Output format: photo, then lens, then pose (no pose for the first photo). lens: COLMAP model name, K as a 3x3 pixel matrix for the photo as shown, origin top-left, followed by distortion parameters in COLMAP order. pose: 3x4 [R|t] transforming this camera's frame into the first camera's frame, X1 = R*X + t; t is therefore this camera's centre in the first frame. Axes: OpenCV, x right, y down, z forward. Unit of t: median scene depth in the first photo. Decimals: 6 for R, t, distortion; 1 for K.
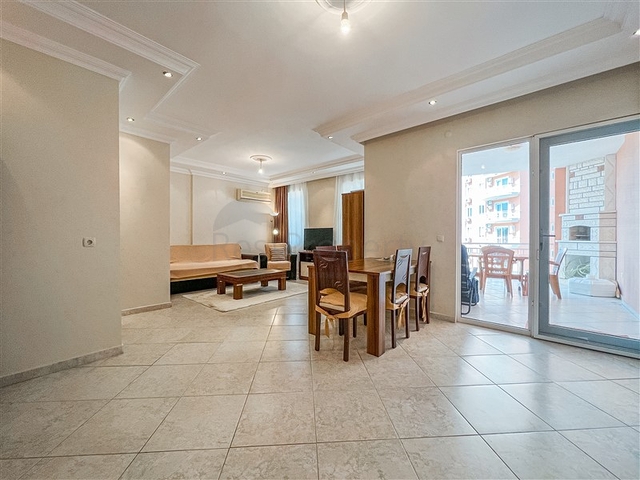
lens RADIAL K [[253.8, 0, 333.4], [0, 253.8, 238.7], [0, 0, 1]] dist [0.001423, 0.000137]
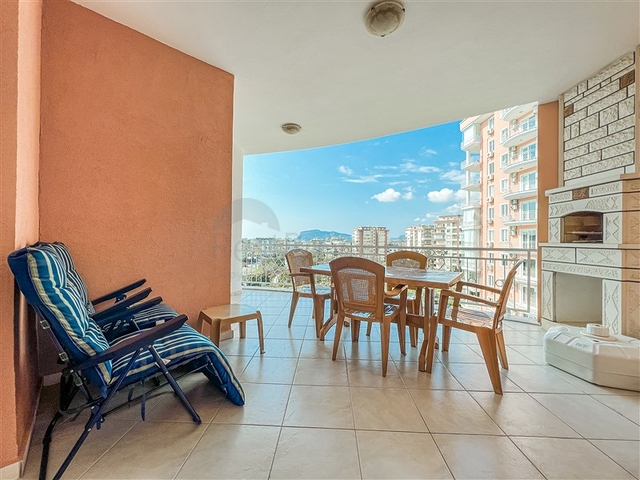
lens RADIAL K [[261.4, 0, 331.0], [0, 261.4, 238.5], [0, 0, 1]] dist [0.000766, -0.000002]
pose [[0.995982, 0.005719, -0.089366, 0.548753], [-0.007316, 0.999819, -0.017546, 0.010036], [0.089250, 0.018130, 0.995844, 0.476314]]
